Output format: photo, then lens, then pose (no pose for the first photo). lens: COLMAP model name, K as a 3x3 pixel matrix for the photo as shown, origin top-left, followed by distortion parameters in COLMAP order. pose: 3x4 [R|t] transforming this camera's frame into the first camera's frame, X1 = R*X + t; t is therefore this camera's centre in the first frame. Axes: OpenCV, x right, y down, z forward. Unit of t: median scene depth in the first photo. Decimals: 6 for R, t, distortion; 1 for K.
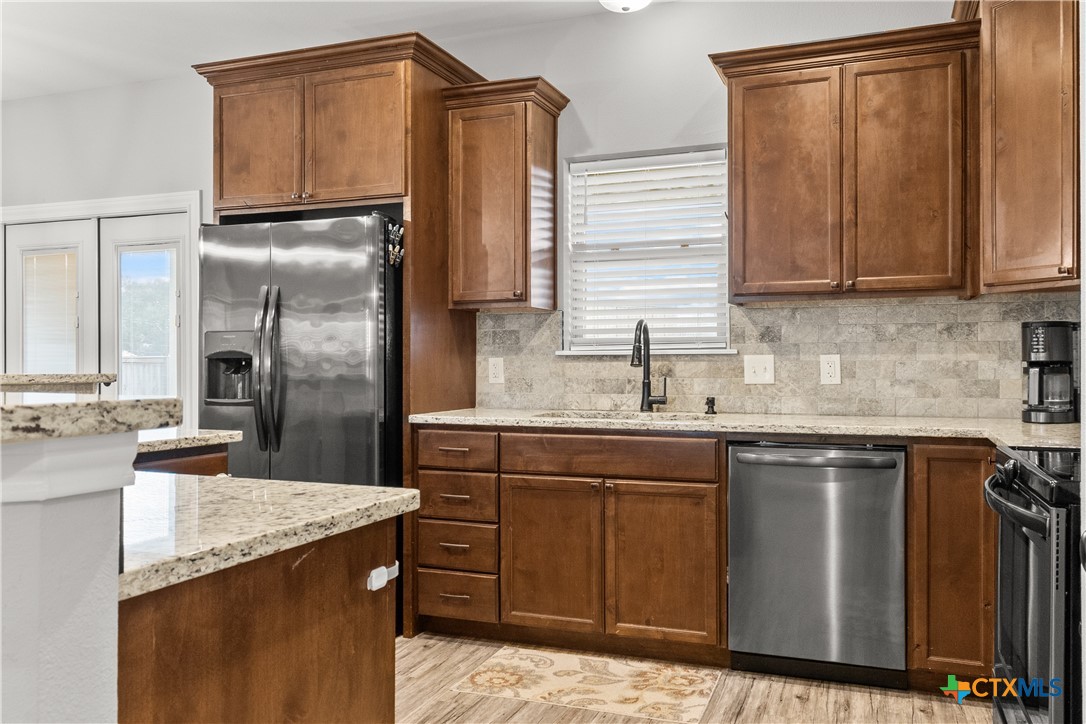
lens RADIAL K [[880.3, 0, 543.0], [0, 880.3, 362.0], [0, 0, 1]] dist [0.001350, -0.000160]
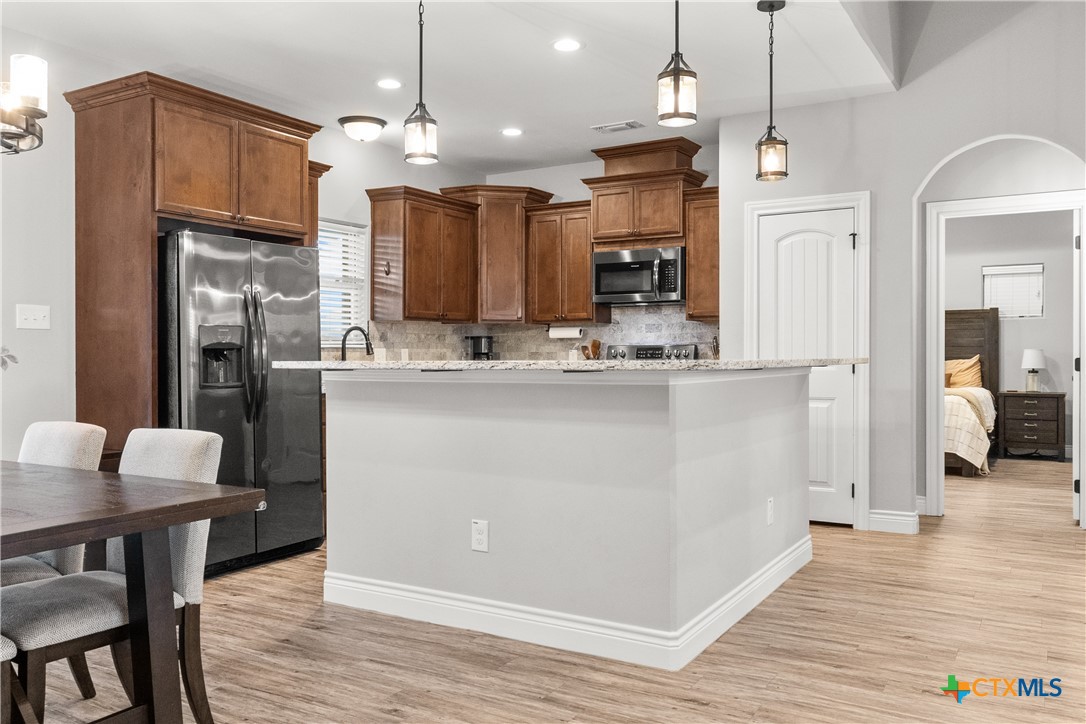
lens RADIAL K [[880.3, 0, 543.0], [0, 880.3, 362.0], [0, 0, 1]] dist [0.001350, -0.000160]
pose [[0.157580, -0.008419, 0.987470, -1.472627], [0.000814, 0.999964, 0.008396, 0.004352], [-0.987506, -0.000519, 0.157581, 0.391653]]
